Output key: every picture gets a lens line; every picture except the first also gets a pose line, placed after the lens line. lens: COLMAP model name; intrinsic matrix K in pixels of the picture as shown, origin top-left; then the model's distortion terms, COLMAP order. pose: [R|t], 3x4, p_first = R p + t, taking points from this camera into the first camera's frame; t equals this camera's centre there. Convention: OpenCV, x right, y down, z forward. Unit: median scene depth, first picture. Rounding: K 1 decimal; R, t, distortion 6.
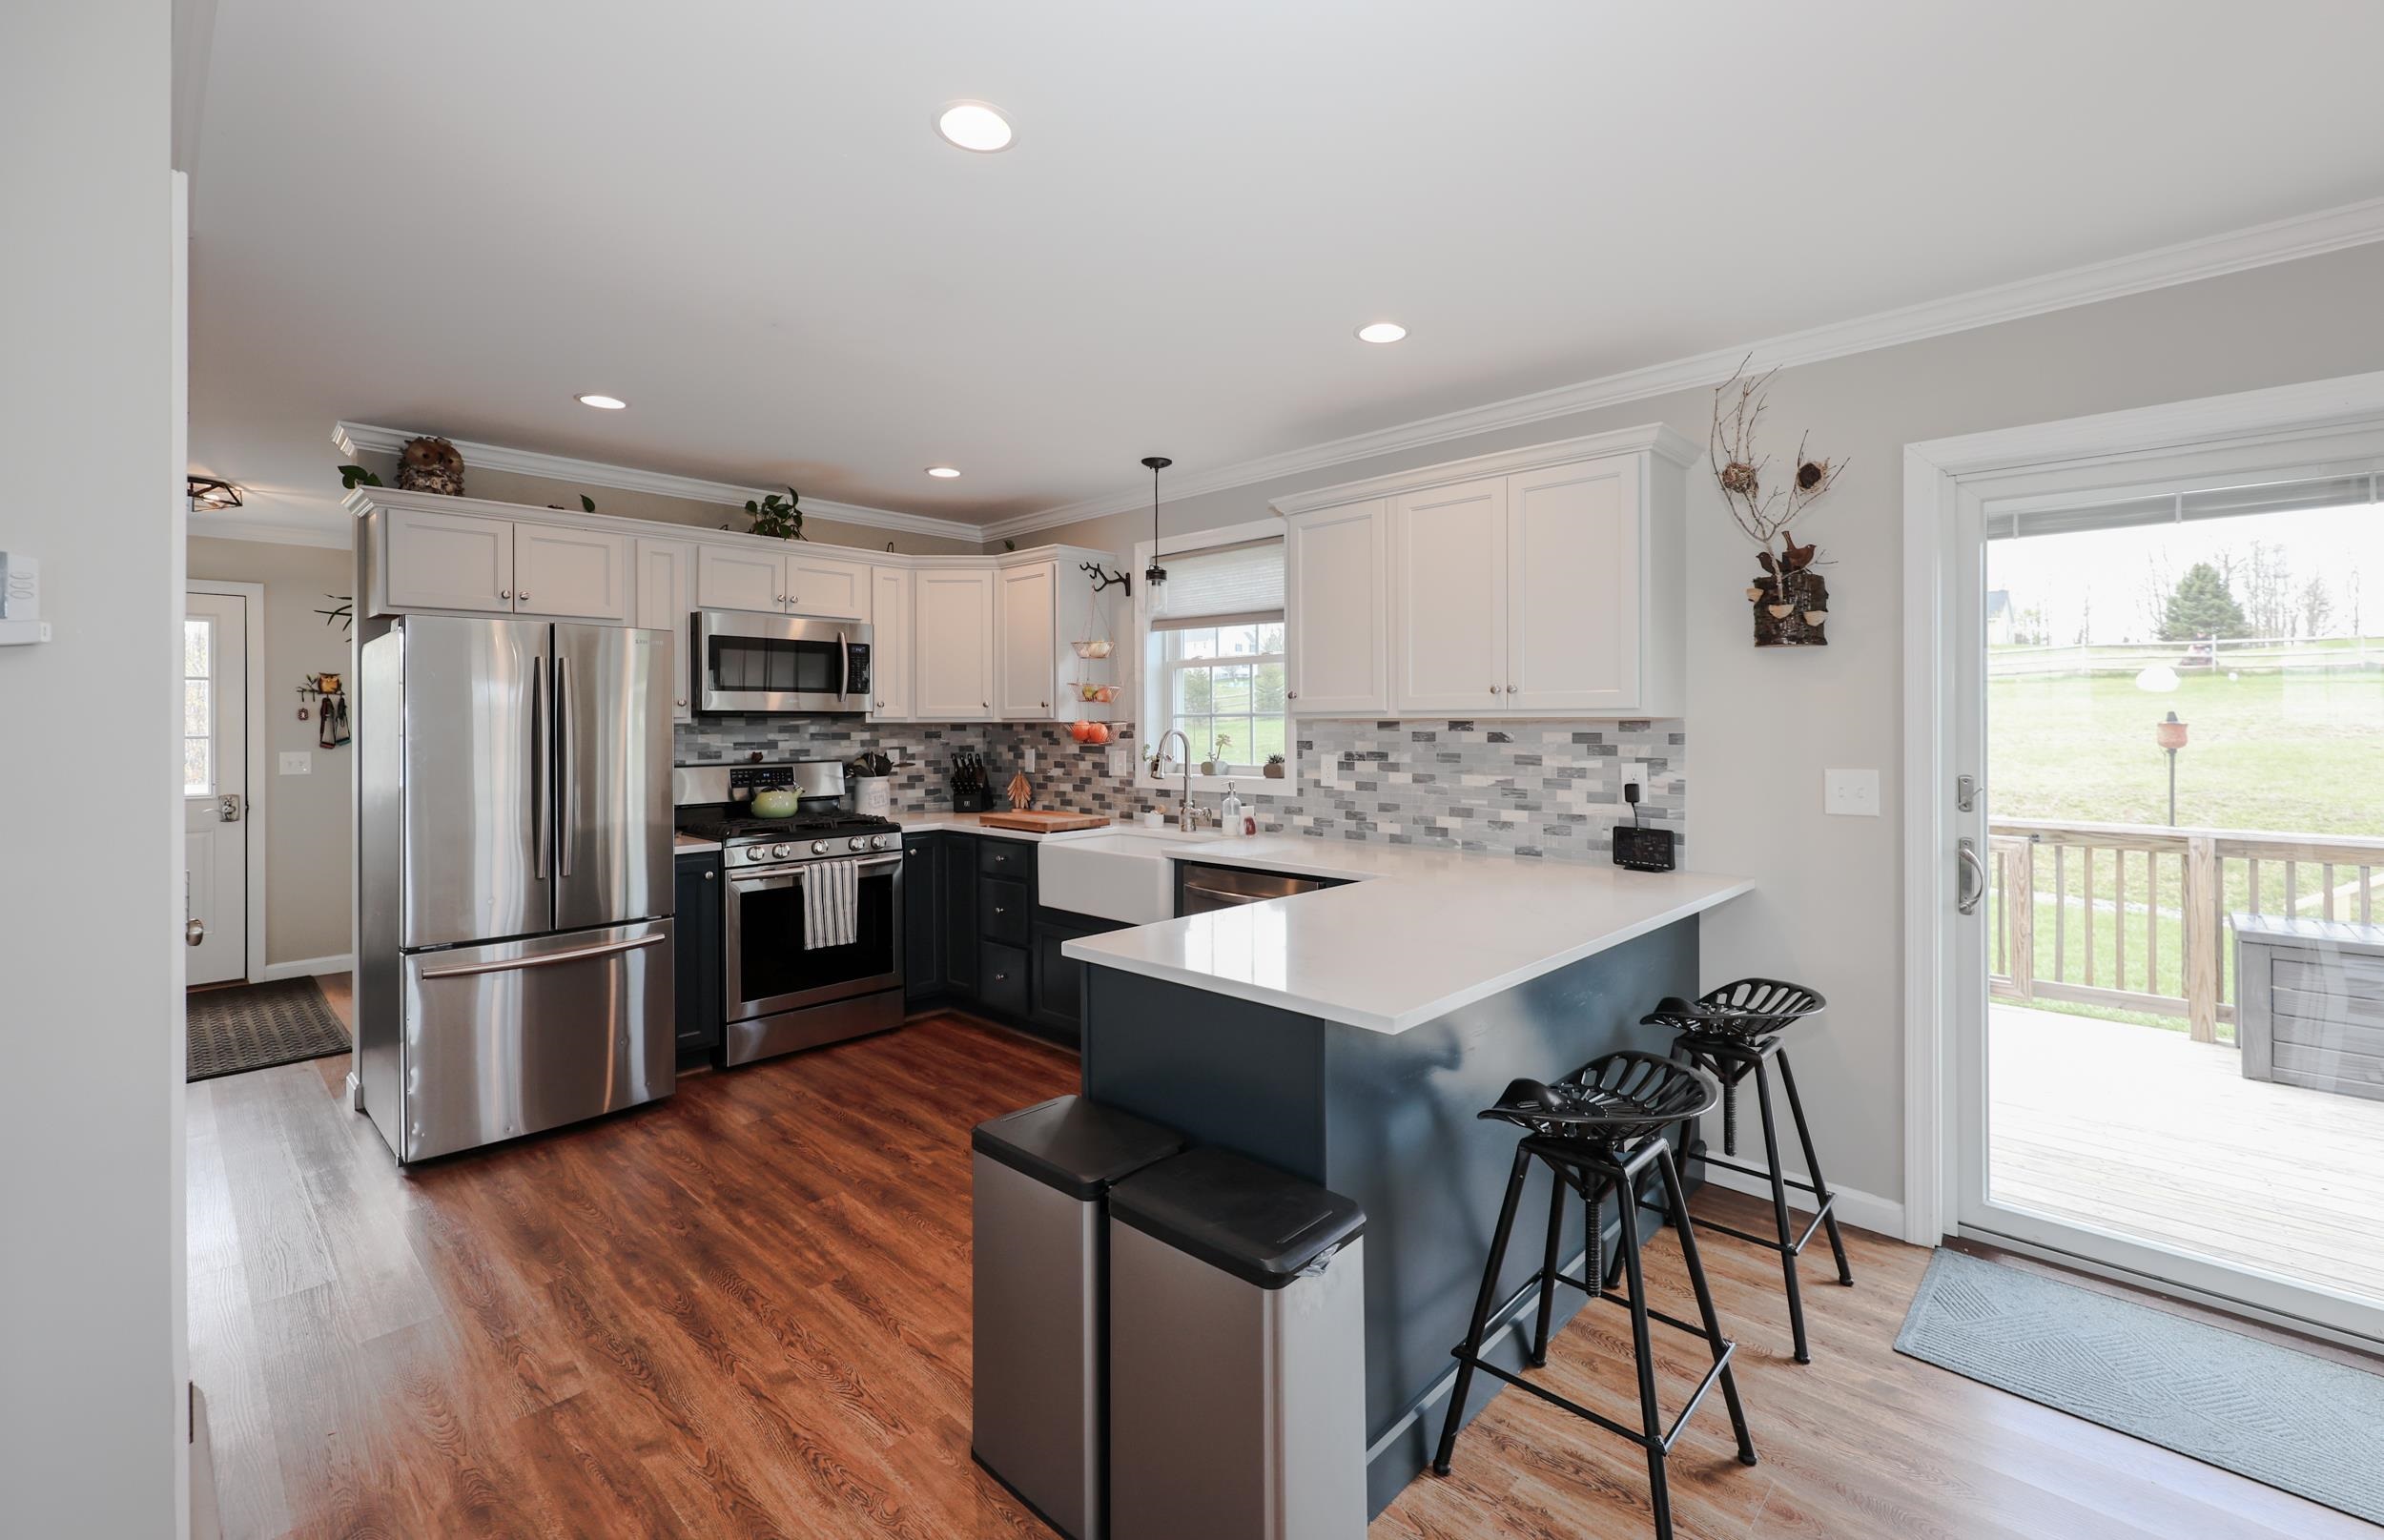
lens RADIAL K [[1000.3, 0, 1223.0], [0, 1000.3, 718.2], [0, 0, 1]] dist [-0.000947, 0.000148]
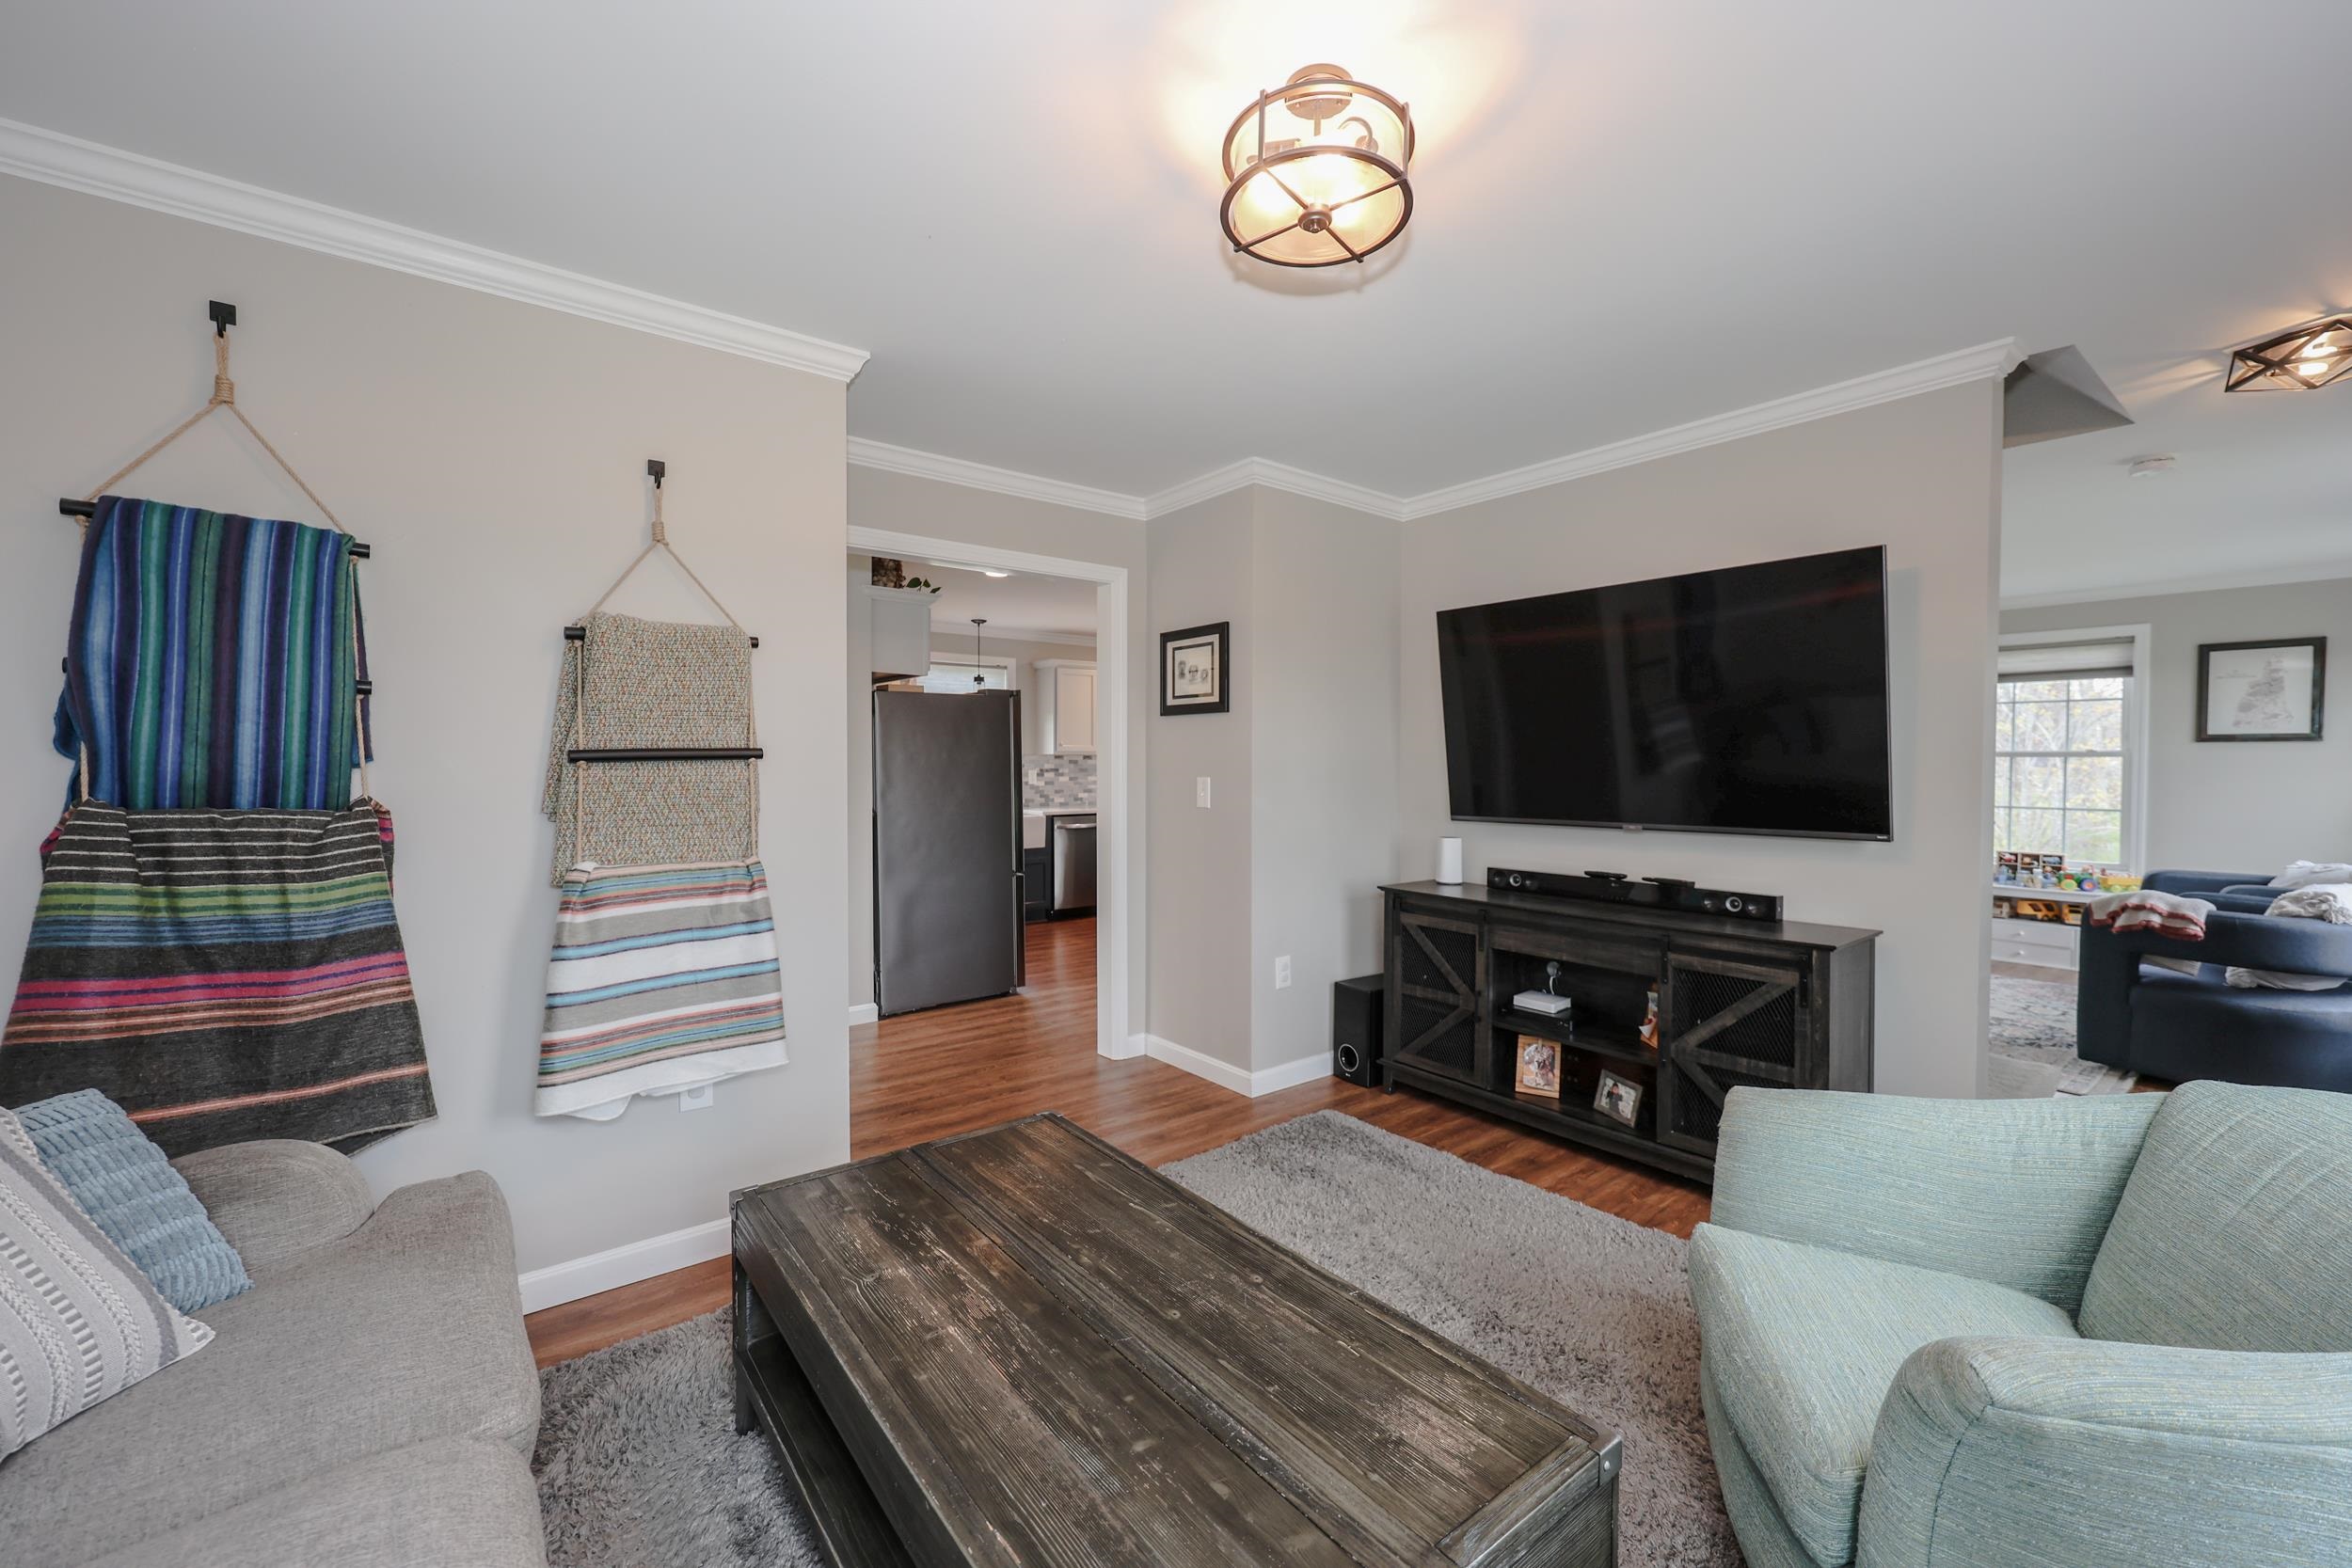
lens RADIAL K [[940.4, 0, 1180.6], [0, 940.4, 787.1], [0, 0, 1]] dist [-0.000467, -0.000144]
pose [[0.157708, -0.019822, 0.987287, -1.904183], [-0.006415, 0.999757, 0.021097, 0.027665], [-0.987465, -0.009660, 0.157542, 0.336936]]
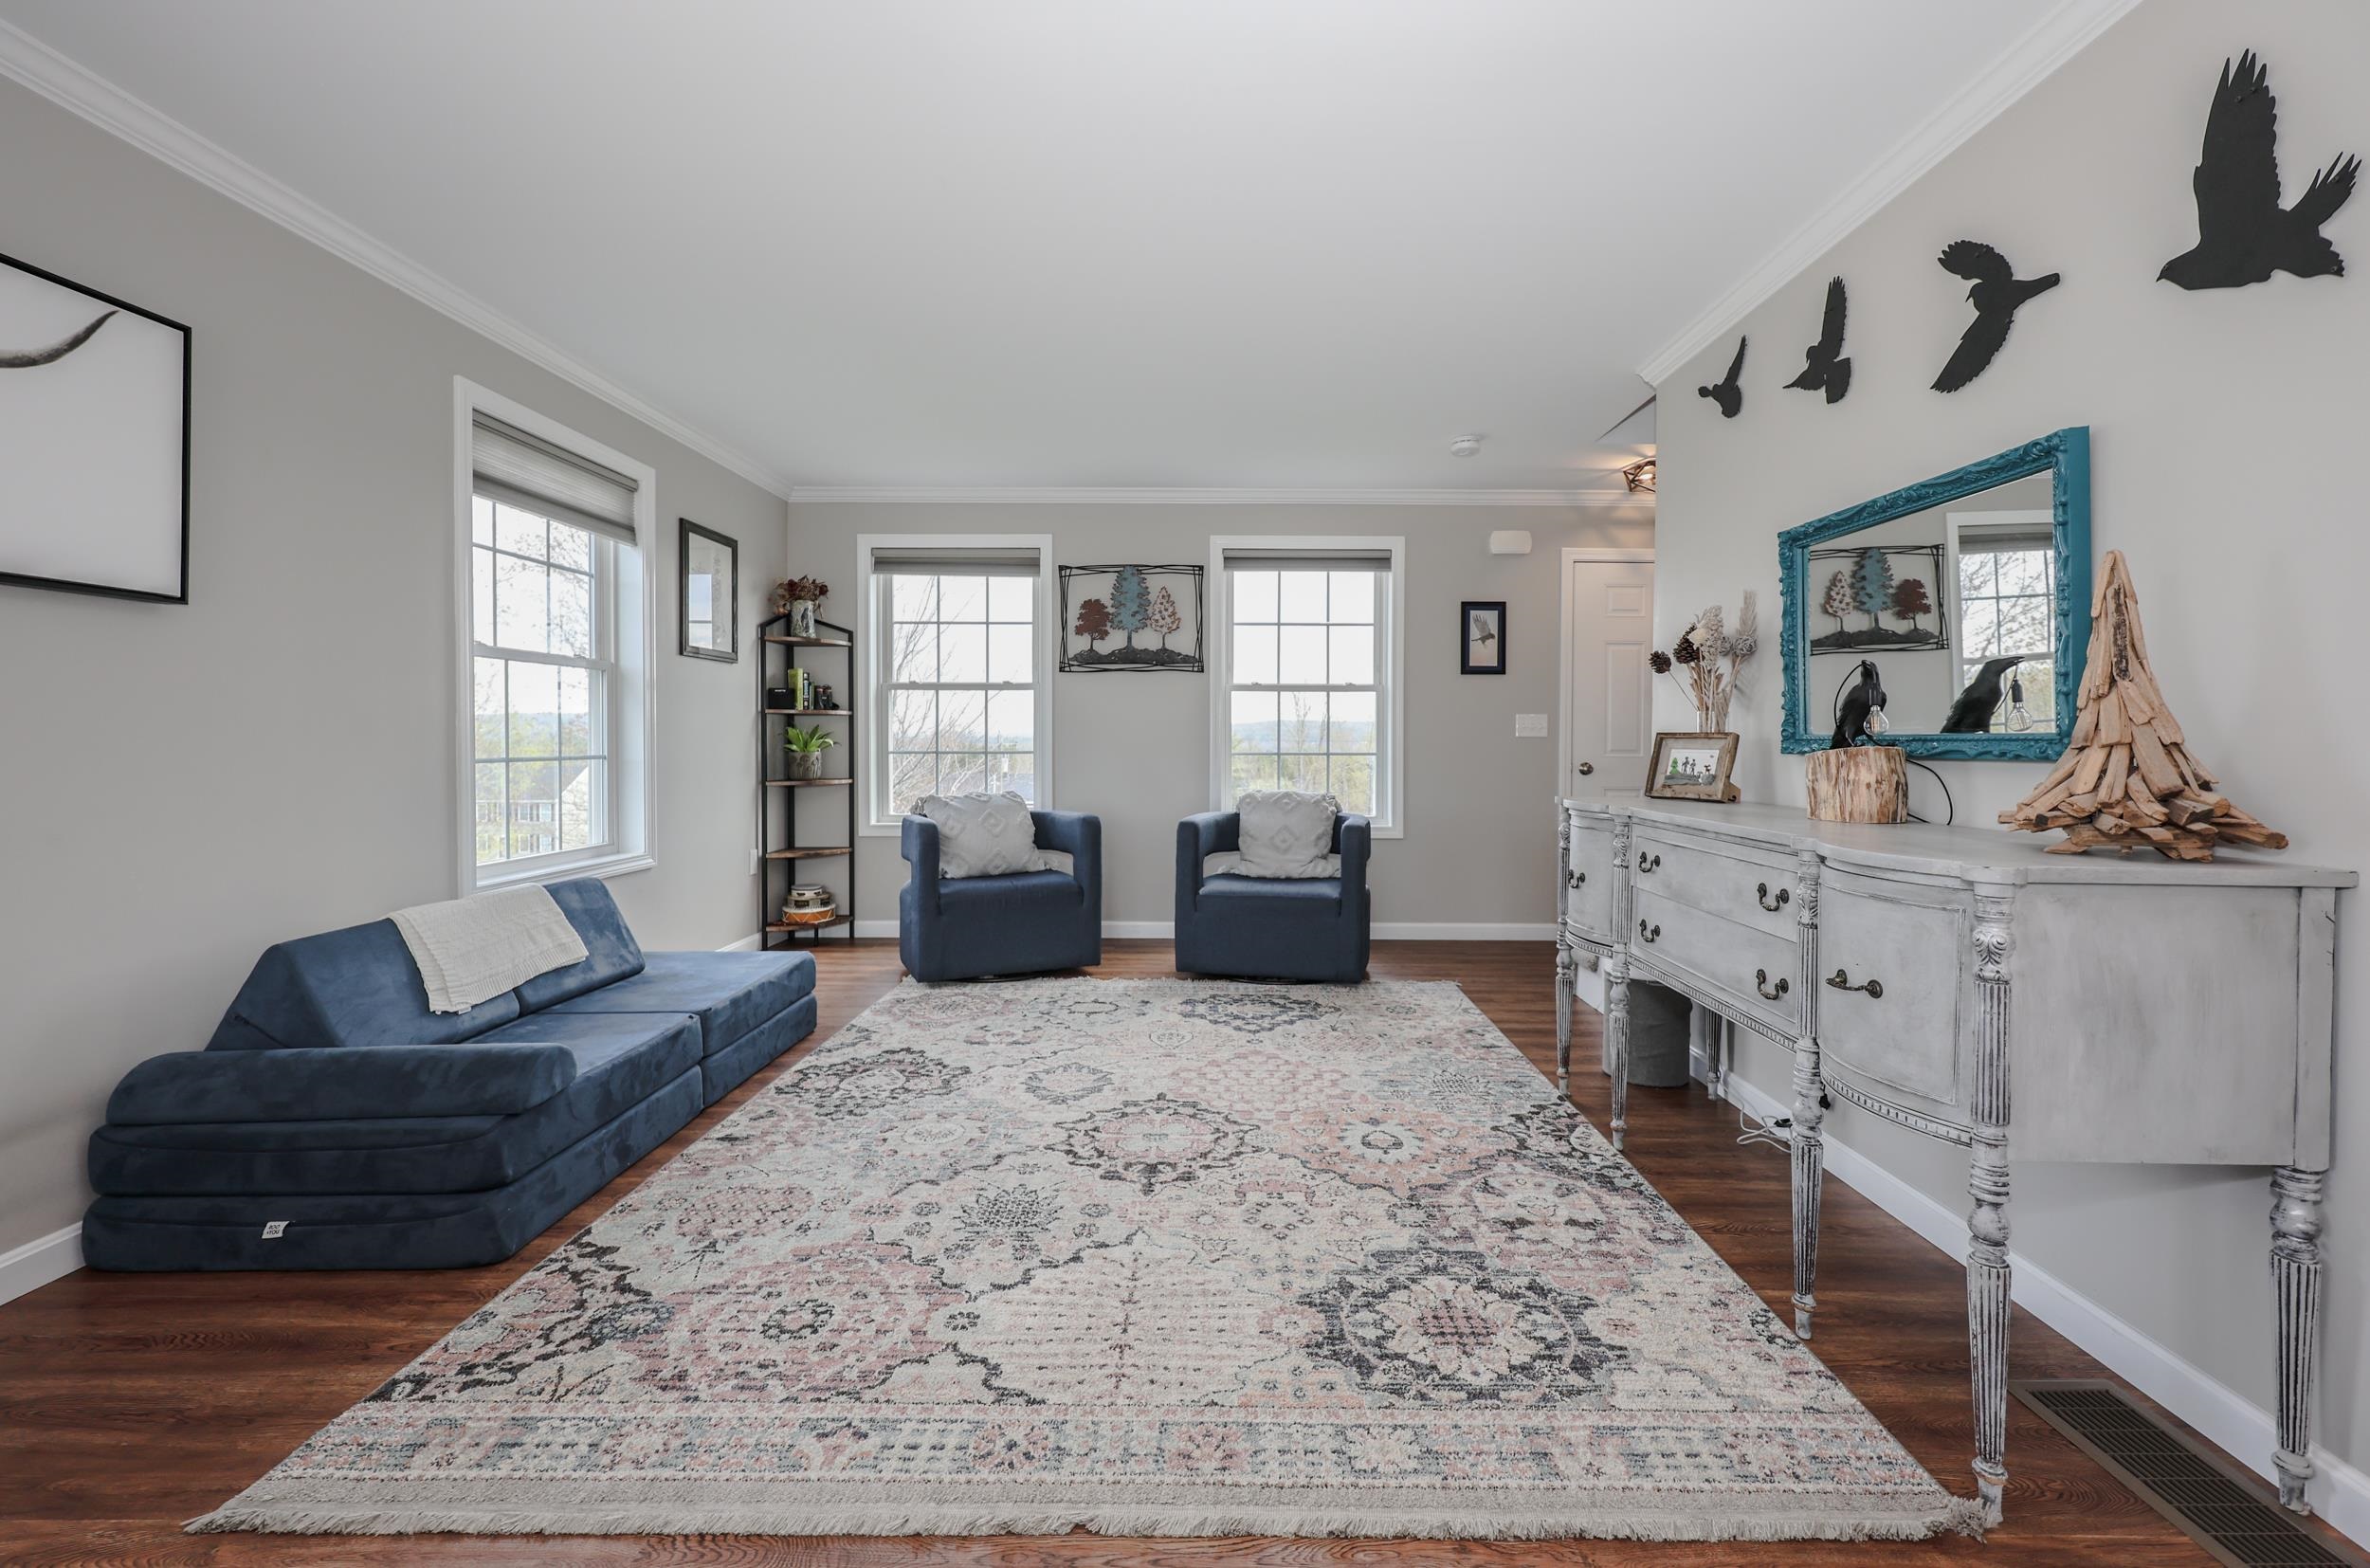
lens RADIAL K [[1006.3, 0, 1215.1], [0, 1006.3, 748.7], [0, 0, 1]] dist [-0.009362, -0.000254]
pose [[-0.732476, 0.008358, -0.680741, 0.096552], [0.000017, 0.999925, 0.012258, 0.068093], [0.680792, 0.008967, -0.732422, 0.227264]]
